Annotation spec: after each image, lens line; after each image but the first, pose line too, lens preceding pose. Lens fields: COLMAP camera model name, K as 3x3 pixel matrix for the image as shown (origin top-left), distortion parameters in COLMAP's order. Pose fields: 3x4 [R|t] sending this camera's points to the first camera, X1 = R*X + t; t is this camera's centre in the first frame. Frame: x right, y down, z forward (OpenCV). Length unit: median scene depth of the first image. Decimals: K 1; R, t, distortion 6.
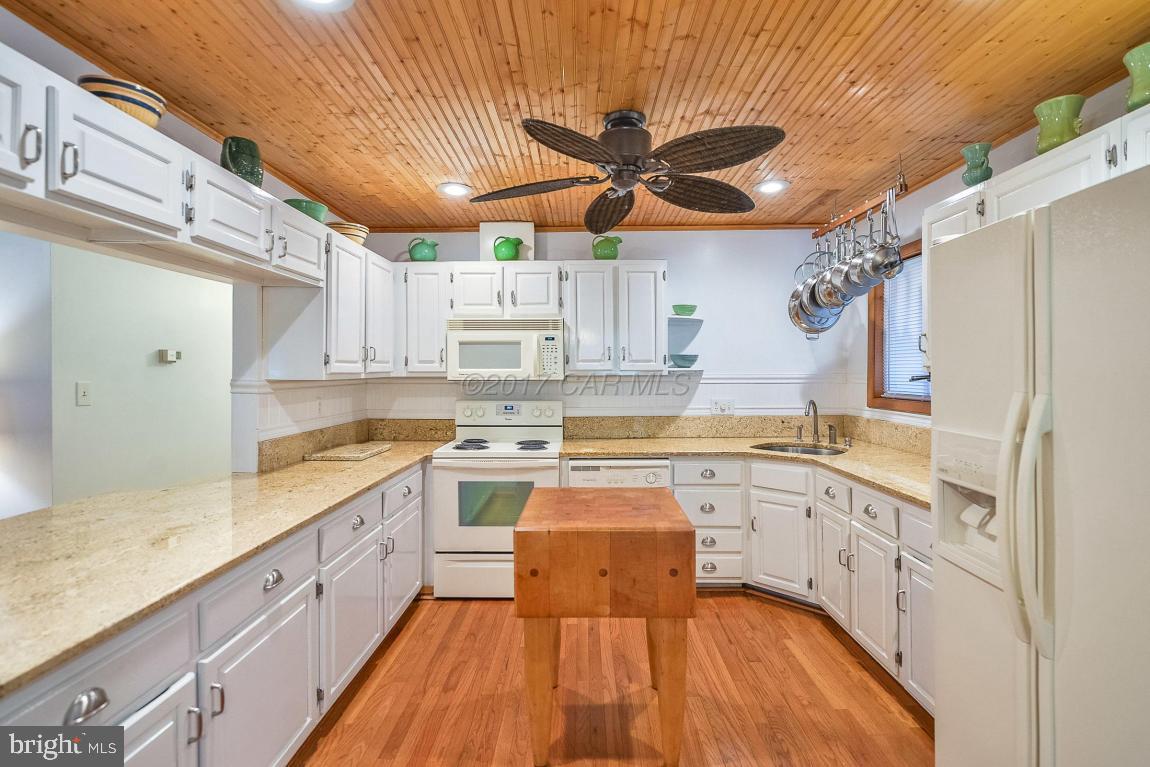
lens RADIAL K [[524.8, 0, 568.8], [0, 524.8, 365.4], [0, 0, 1]] dist [-0.006945, -0.003444]
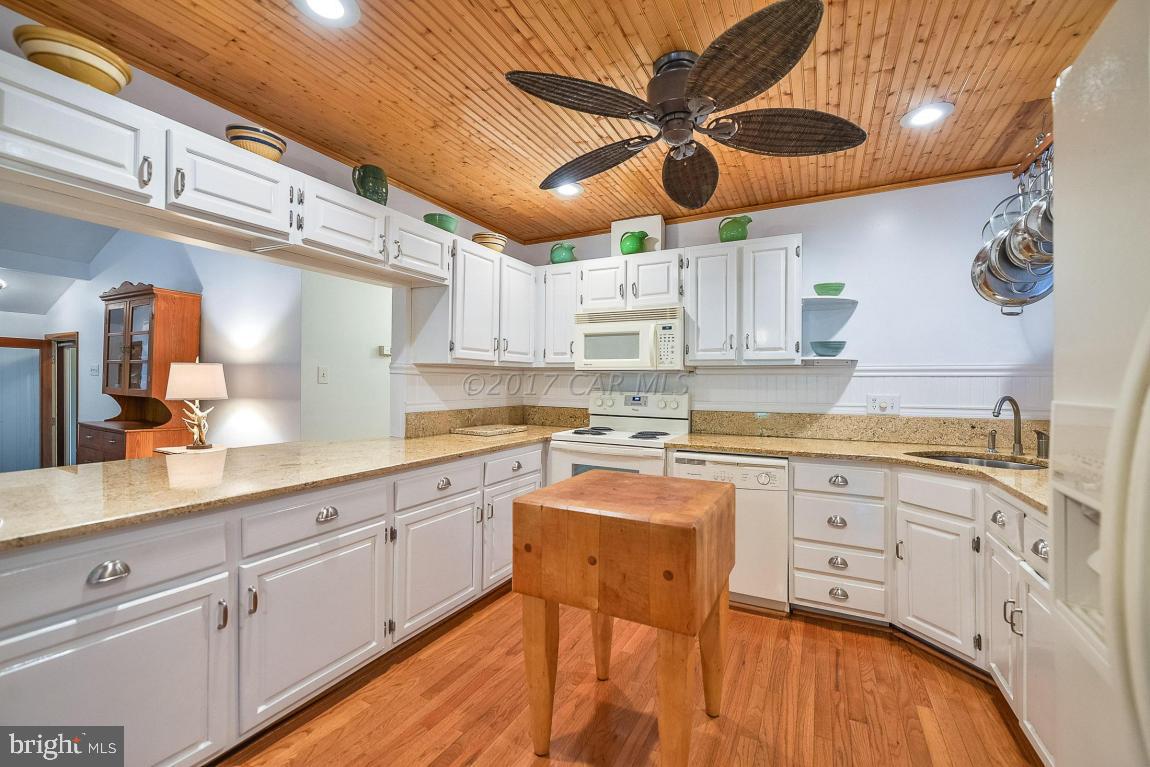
lens RADIAL K [[471.0, 0, 585.0], [0, 471.0, 374.4], [0, 0, 1]] dist [-0.012427, -0.002034]
pose [[0.897253, 0.004085, -0.441499, 0.242409], [-0.009326, 0.999909, -0.009701, 0.052703], [0.441419, 0.012822, 0.897209, 0.164706]]
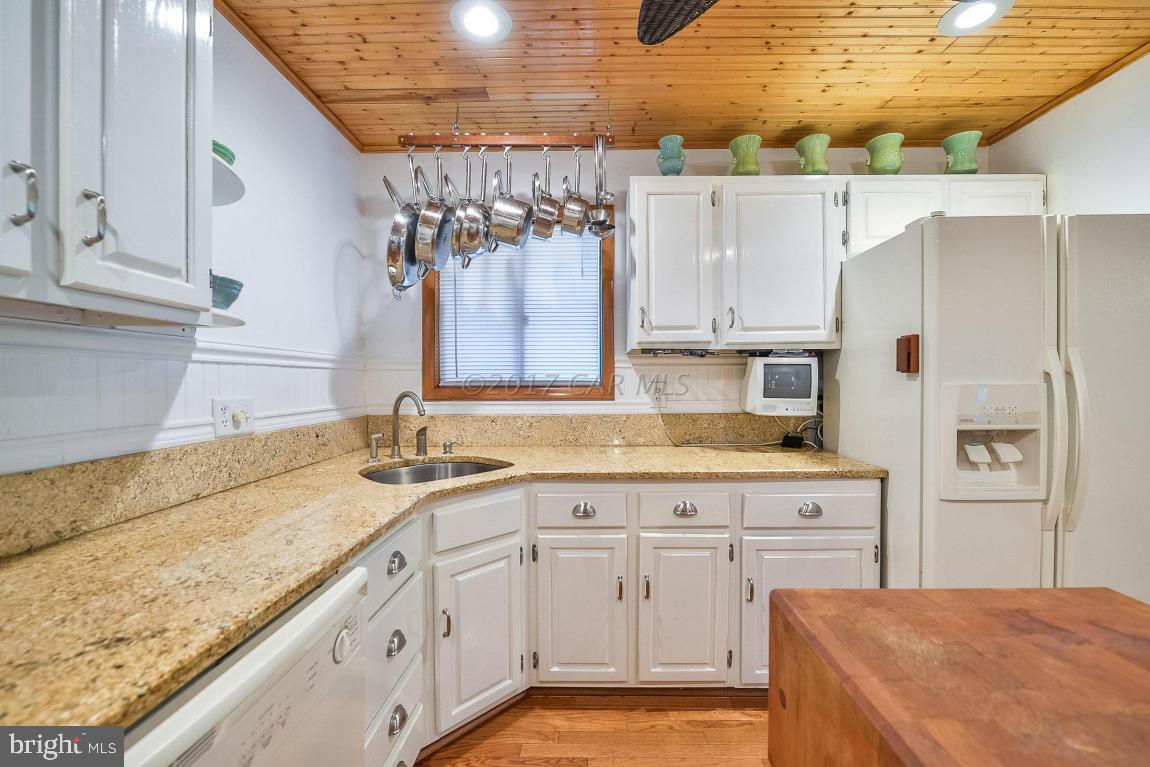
lens RADIAL K [[471.0, 0, 604.5], [0, 471.0, 377.5], [0, 0, 1]] dist [-0.012427, -0.002034]
pose [[-0.025036, 0.013620, 0.999594, -0.135437], [-0.001266, 0.999906, -0.013656, 0.063714], [-0.999686, -0.001607, -0.025017, 0.880886]]
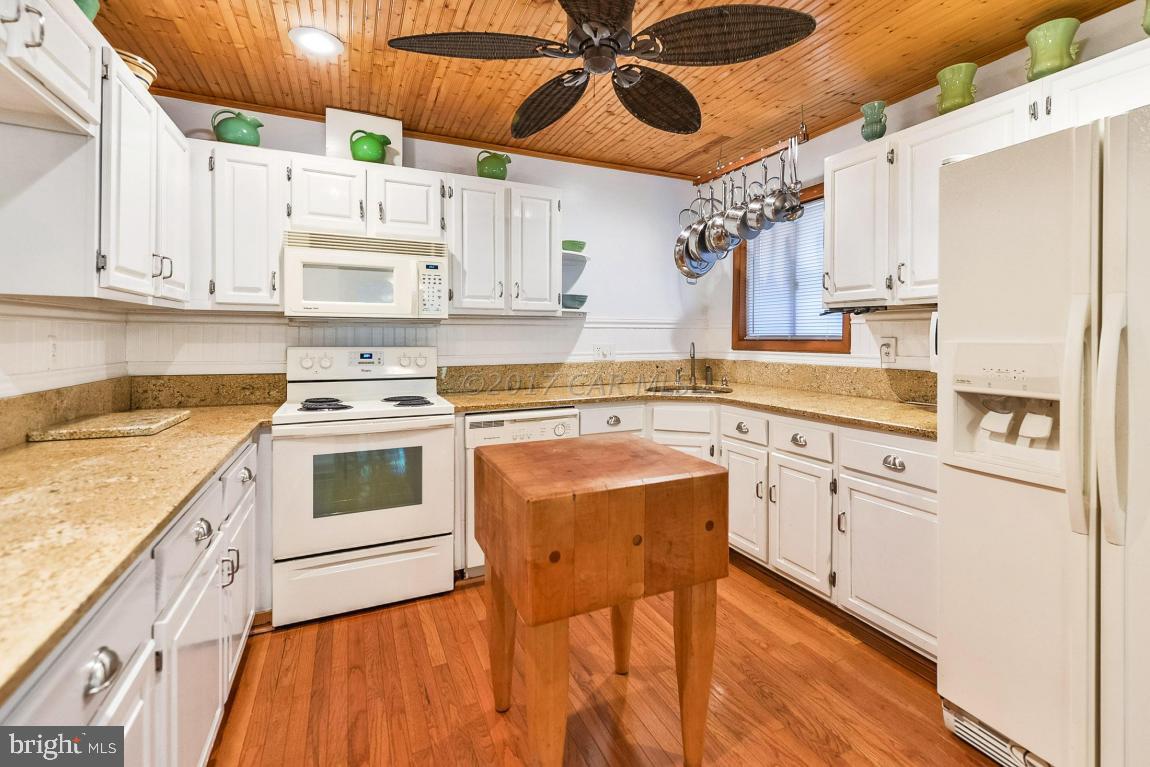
lens RADIAL K [[524.8, 0, 584.7], [0, 524.8, 328.1], [0, 0, 1]] dist [-0.006945, -0.003444]
pose [[0.896531, 0.010296, 0.442861, -0.203831], [-0.005221, 0.999906, -0.012677, 0.058704], [-0.442950, 0.009053, 0.896501, 0.209839]]
